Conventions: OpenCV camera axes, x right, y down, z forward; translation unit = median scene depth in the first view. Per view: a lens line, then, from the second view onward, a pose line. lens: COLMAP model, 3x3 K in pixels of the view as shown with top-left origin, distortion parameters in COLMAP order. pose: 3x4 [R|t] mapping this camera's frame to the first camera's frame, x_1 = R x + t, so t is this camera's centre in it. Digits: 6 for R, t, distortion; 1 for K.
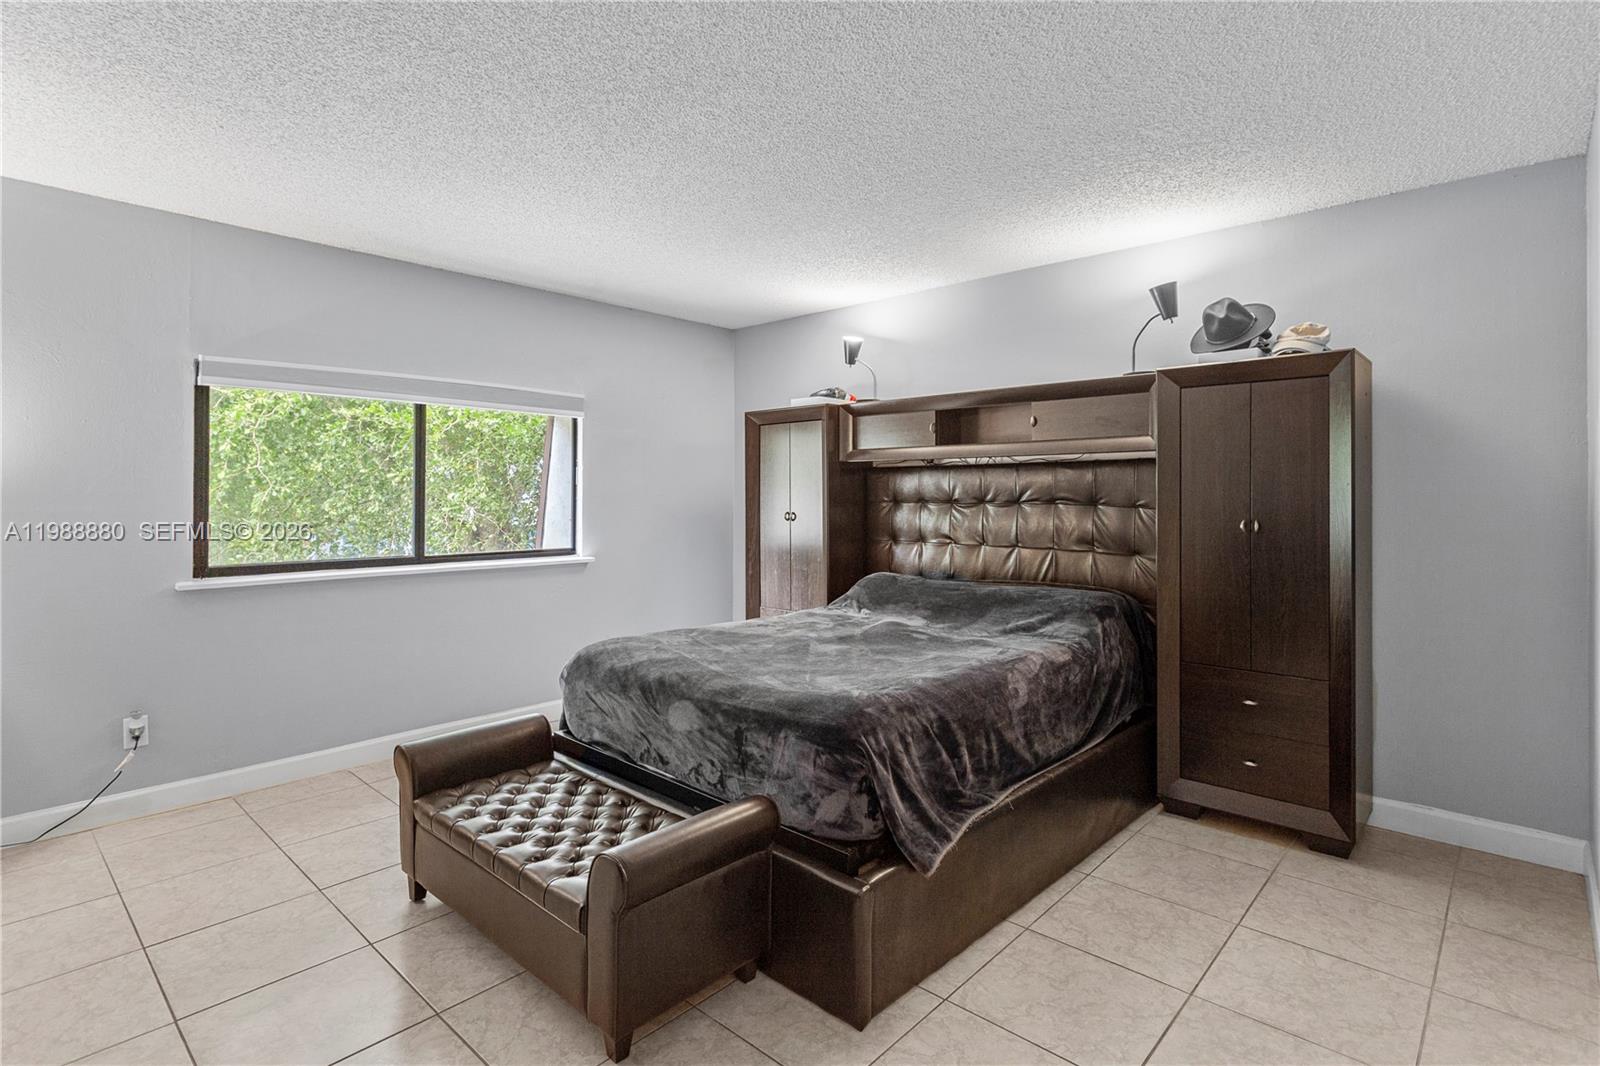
lens RADIAL K [[781.9, 0, 803.1], [0, 781.9, 490.6], [0, 0, 1]] dist [-0.001774, -0.000105]
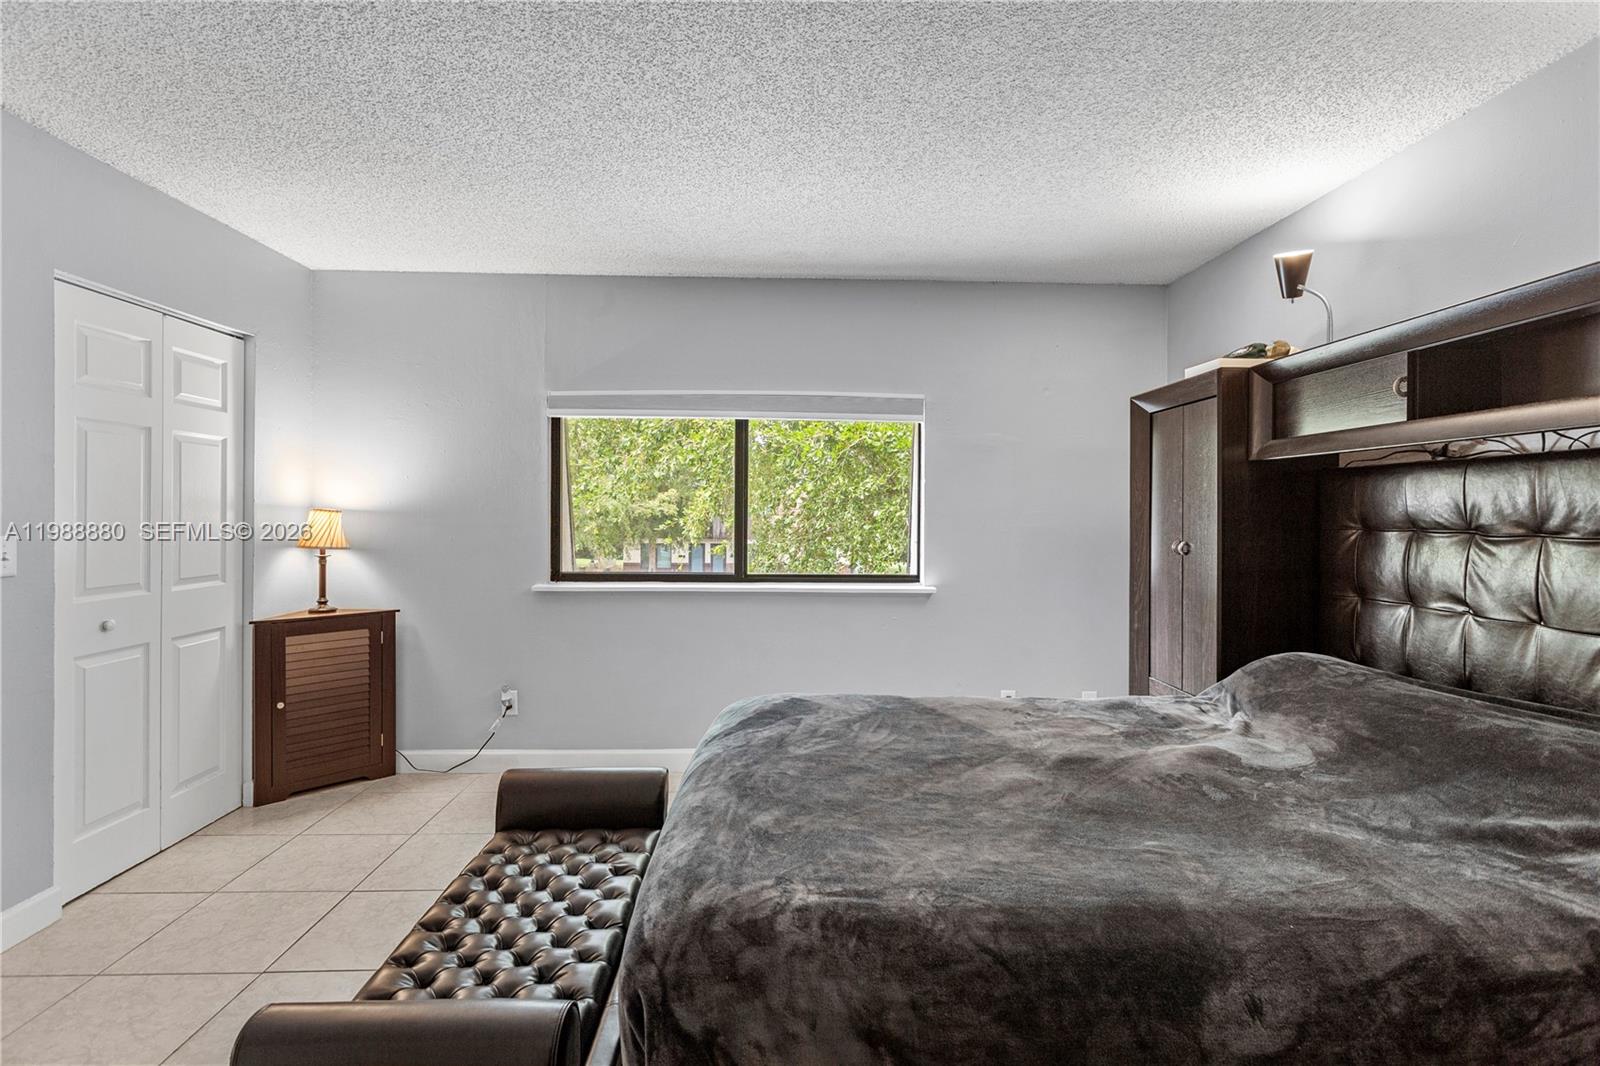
lens RADIAL K [[769.9, 0, 806.5], [0, 769.9, 515.5], [0, 0, 1]] dist [0.000294, 0.000632]
pose [[0.701456, 0.007648, -0.712672, 0.246664], [-0.002976, 0.999965, 0.007802, 0.001927], [0.712706, -0.003351, 0.701454, 0.355458]]
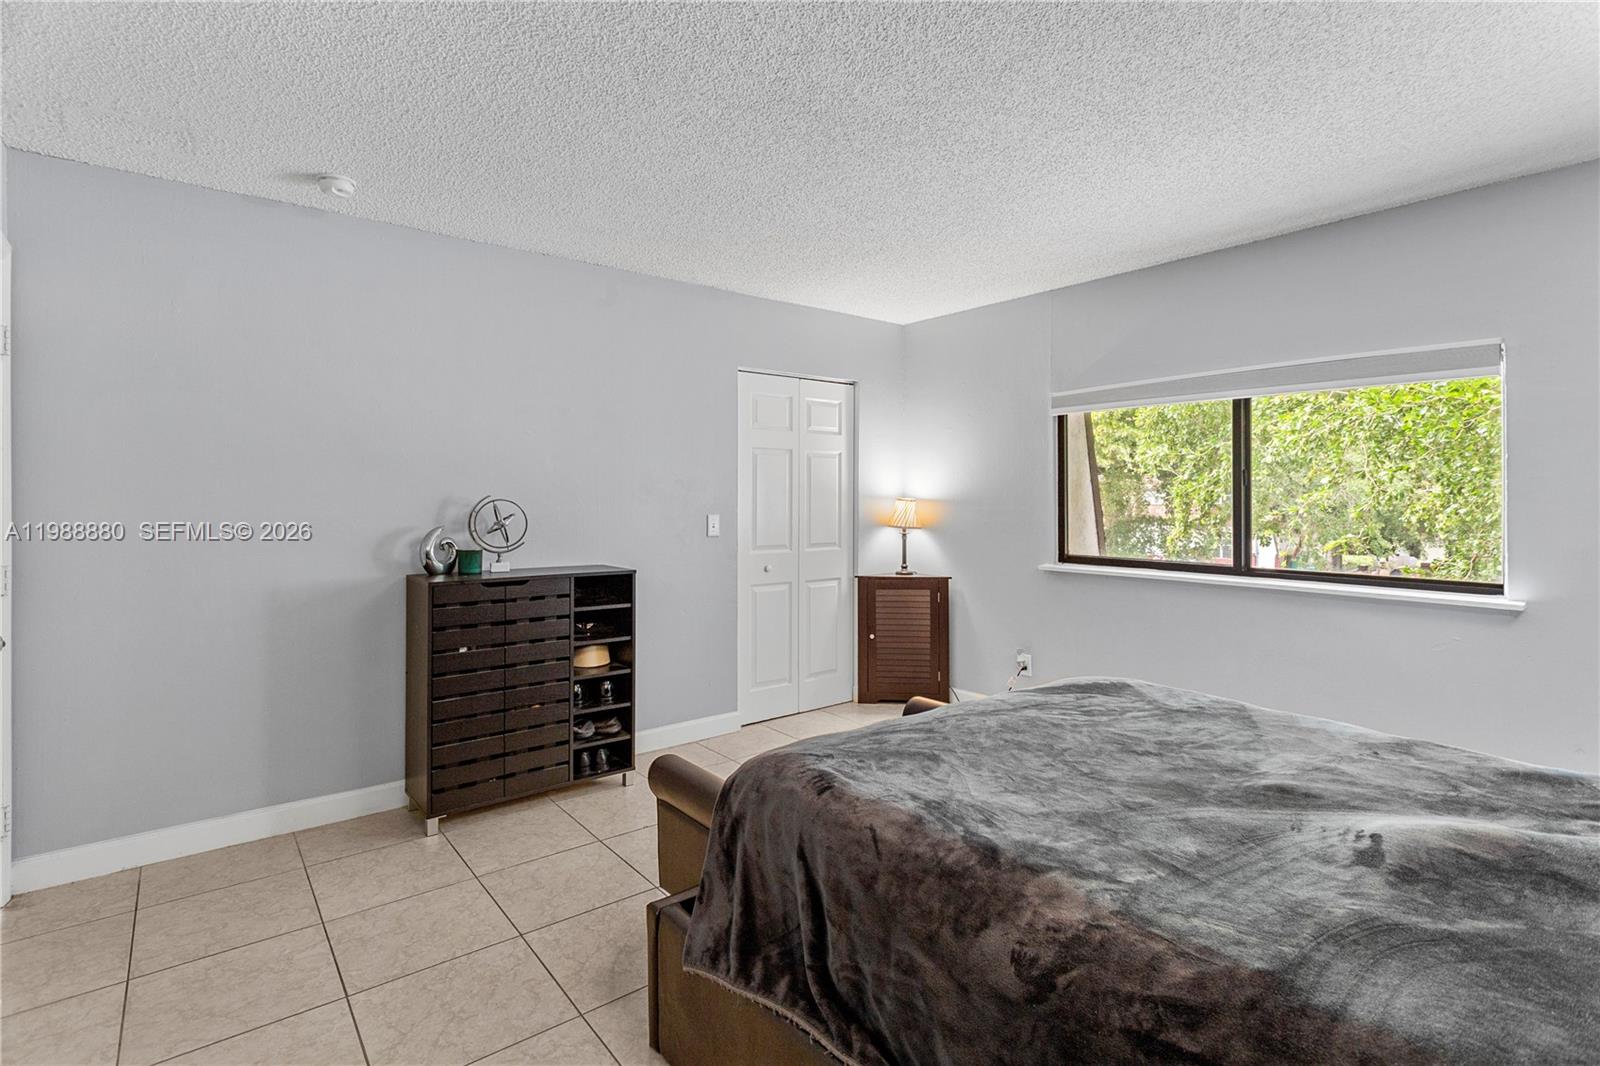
lens RADIAL K [[781.9, 0, 803.1], [0, 781.9, 490.6], [0, 0, 1]] dist [-0.001774, -0.000105]
pose [[-0.156787, -0.009284, -0.987589, 0.456555], [0.005440, 0.999933, -0.010264, 0.001806], [0.987617, -0.006982, -0.156726, 0.604625]]
